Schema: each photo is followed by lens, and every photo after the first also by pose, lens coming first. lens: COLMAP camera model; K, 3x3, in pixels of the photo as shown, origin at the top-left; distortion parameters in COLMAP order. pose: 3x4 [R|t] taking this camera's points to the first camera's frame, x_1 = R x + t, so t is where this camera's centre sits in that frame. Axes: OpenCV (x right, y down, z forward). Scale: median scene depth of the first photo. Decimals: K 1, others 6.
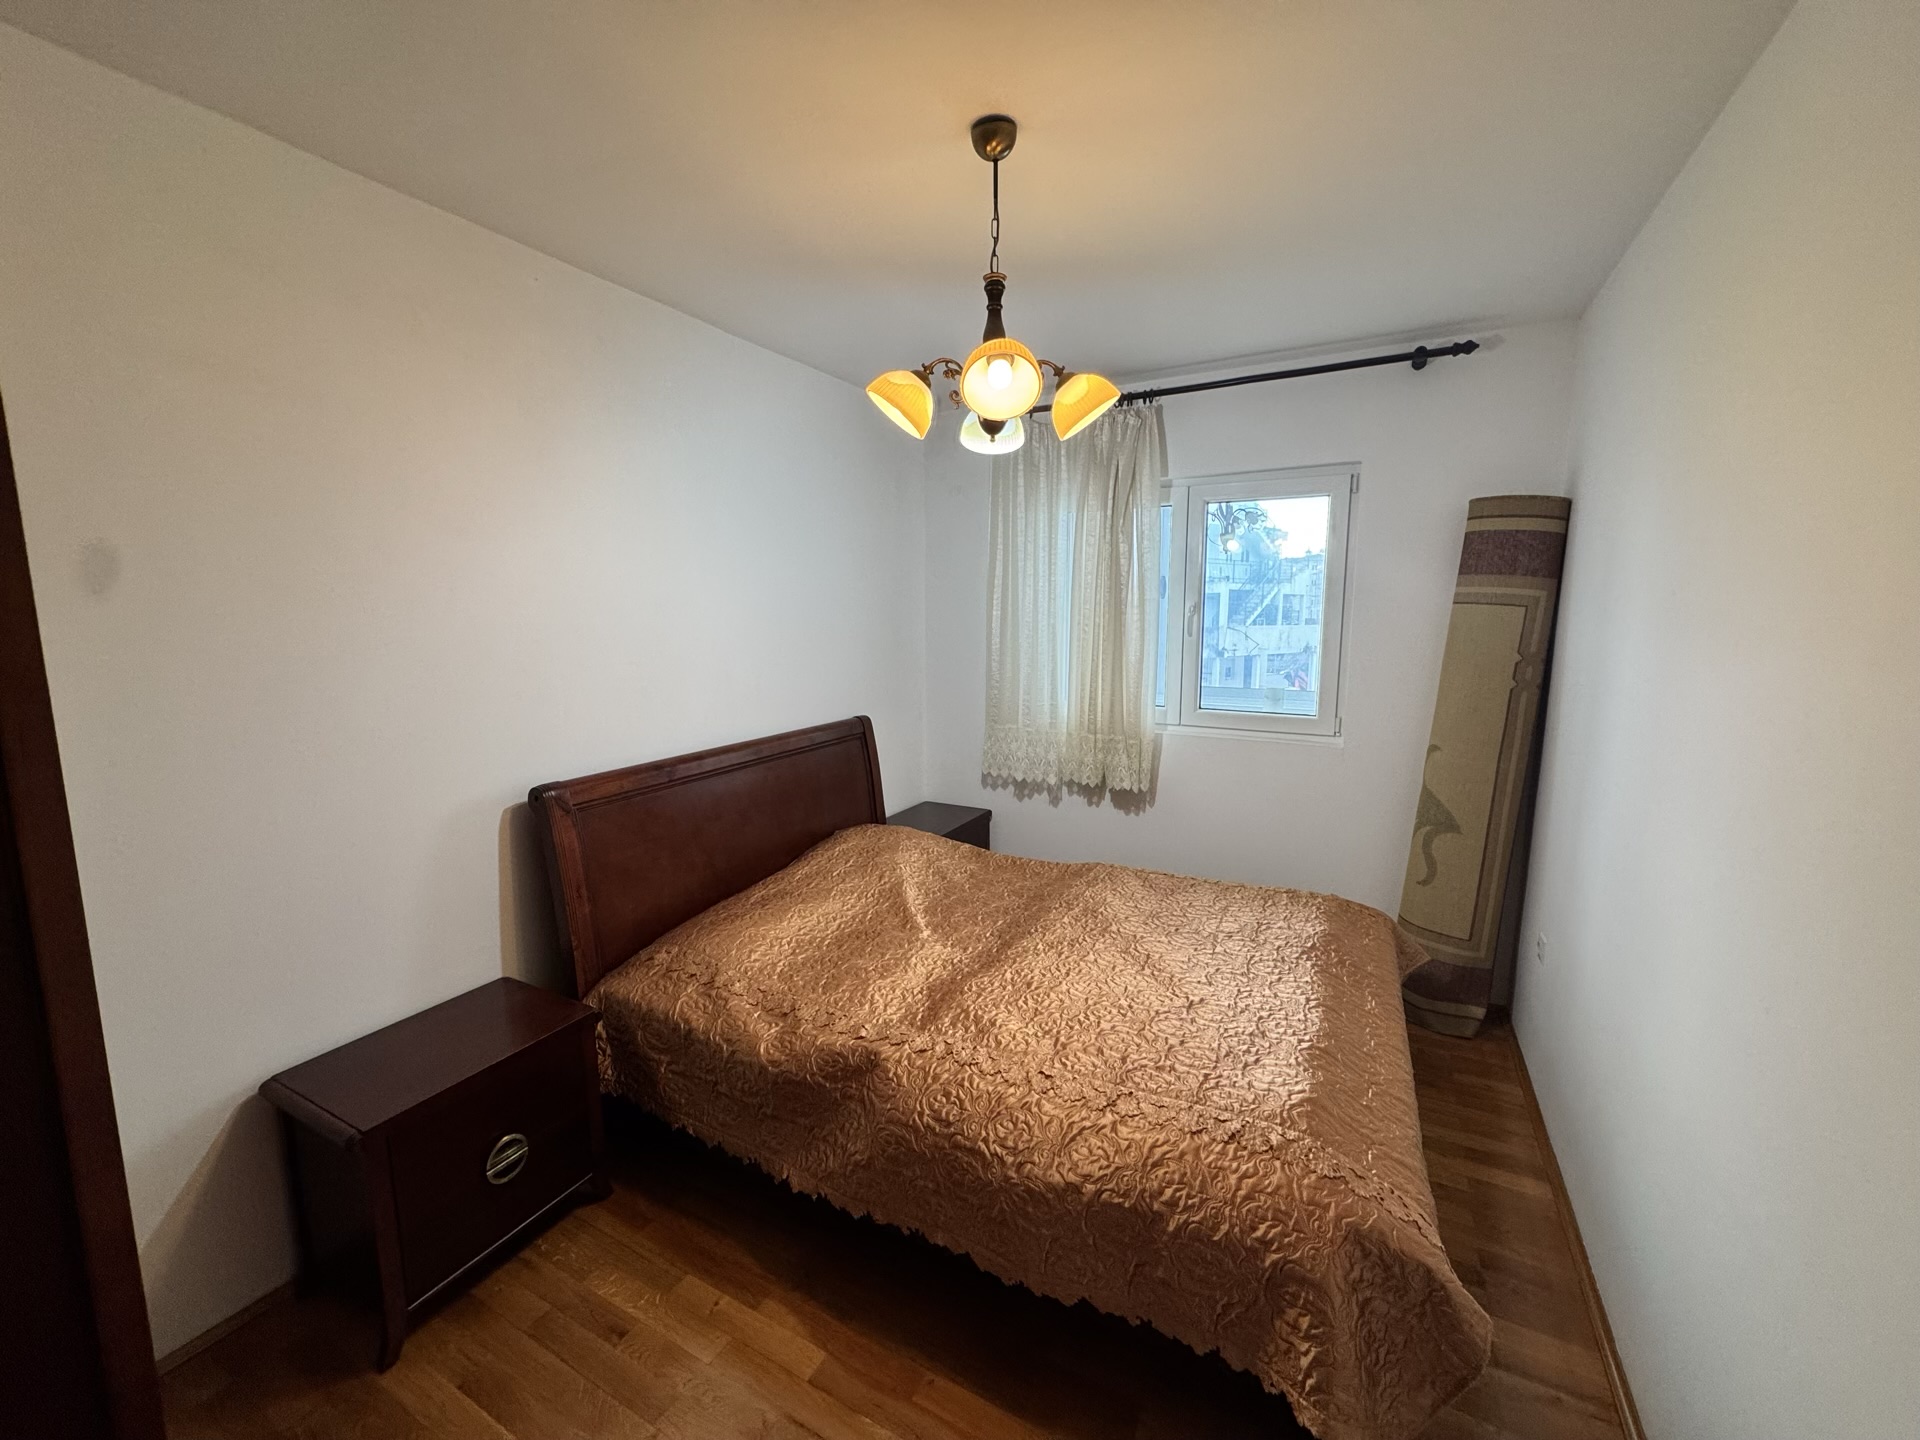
lens RADIAL K [[764.5, 0, 965.9], [0, 764.5, 722.6], [0, 0, 1]] dist [-0.000844, -0.000057]
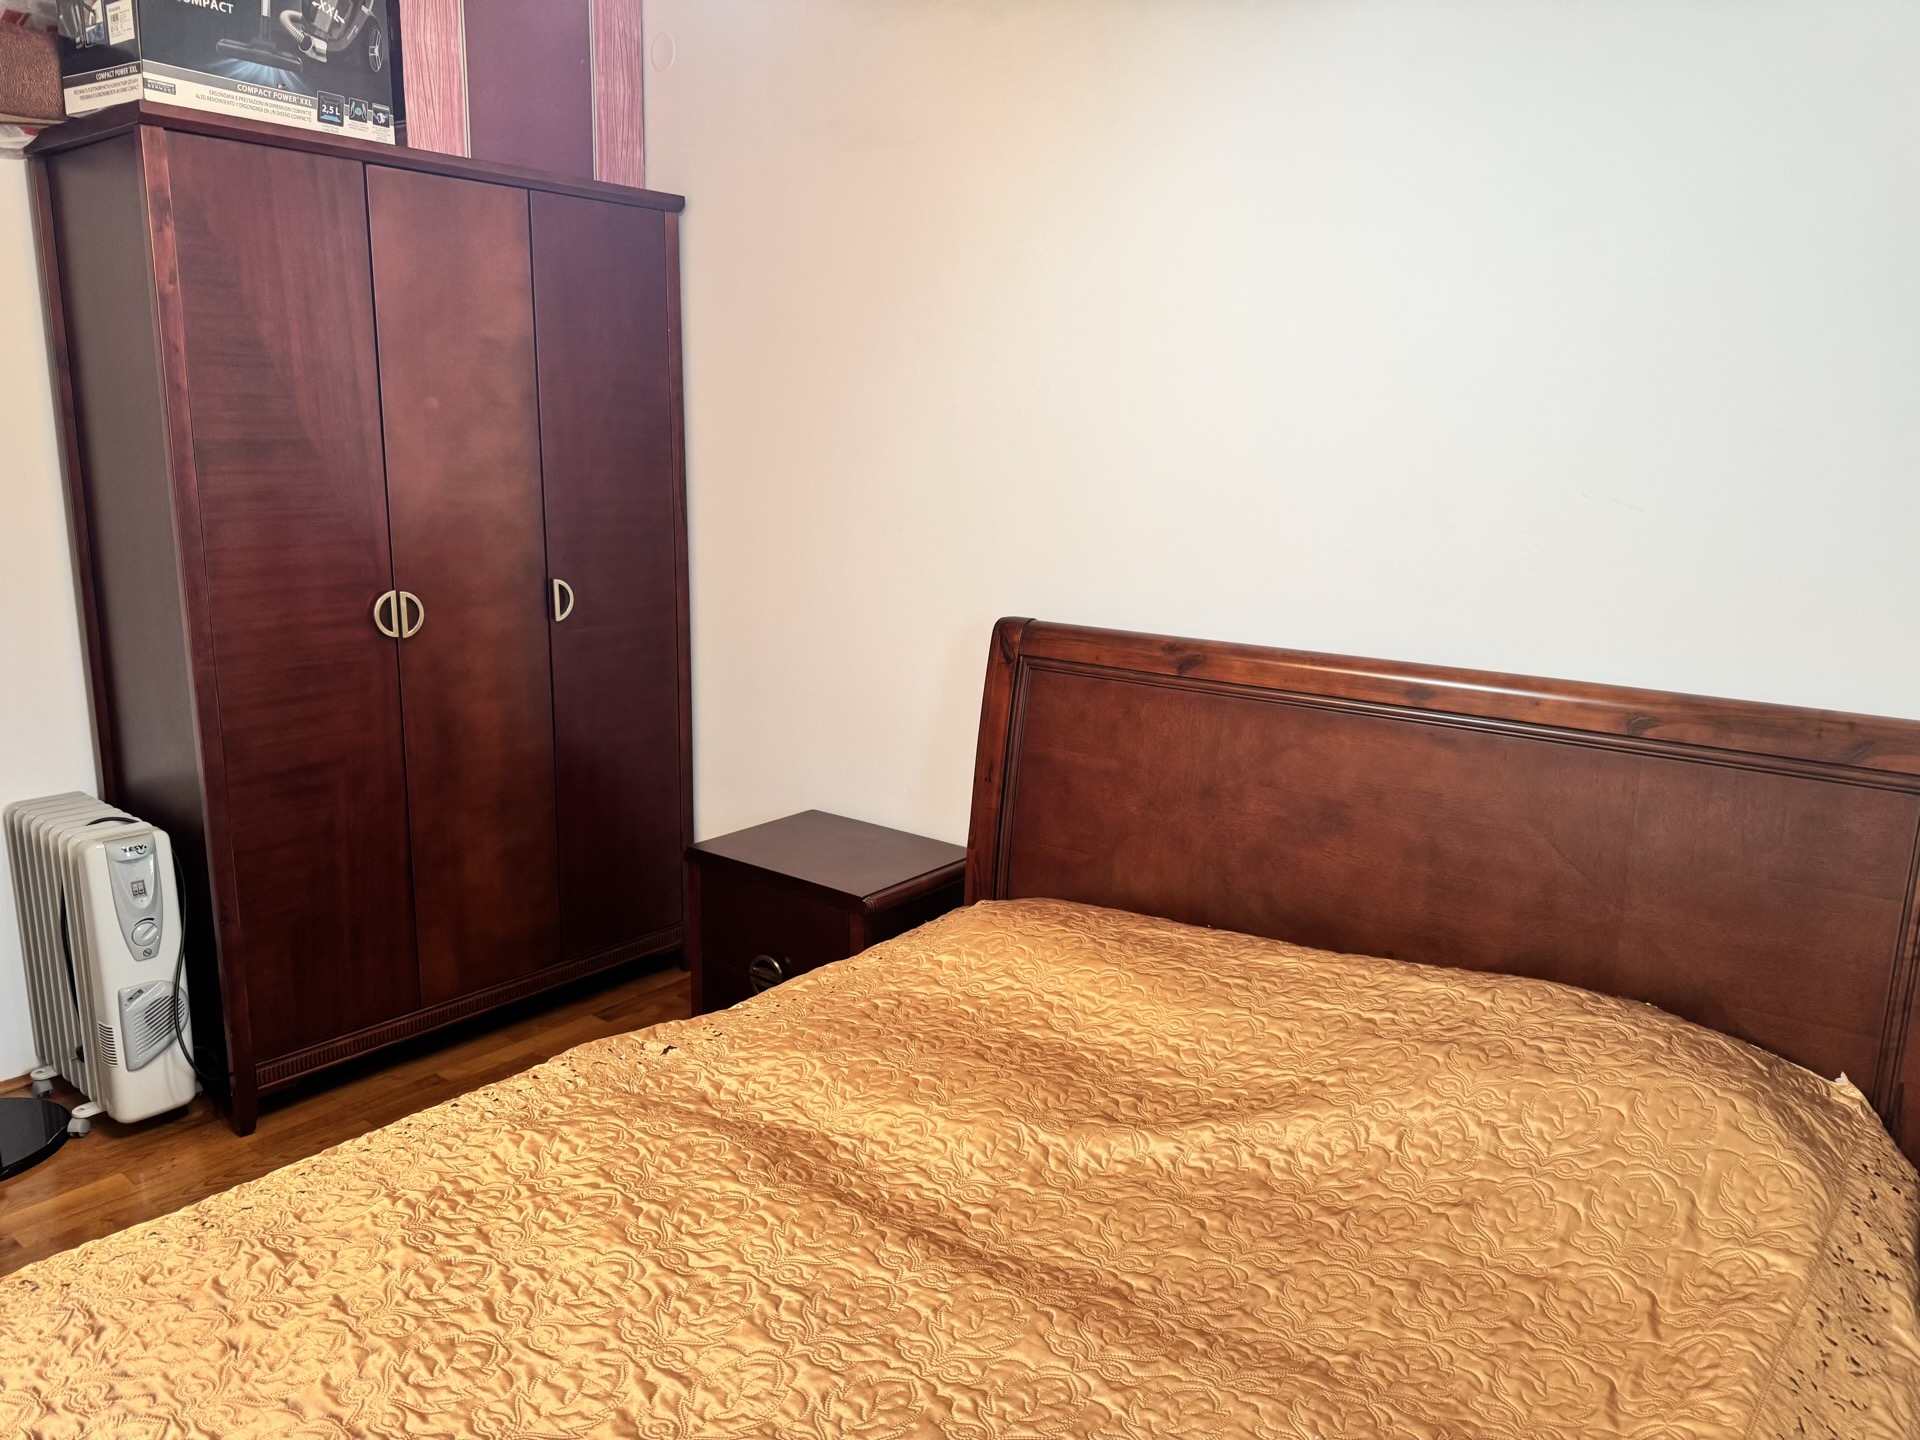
lens RADIAL K [[1338.3, 0, 963.8], [0, 1338.3, 718.8], [0, 0, 1]] dist [0.004052, -0.001679]
pose [[-0.179208, 0.204440, -0.962335, 0.621741], [-0.161129, 0.958863, 0.233708, -0.103409], [0.970527, 0.196942, -0.138895, 1.047548]]
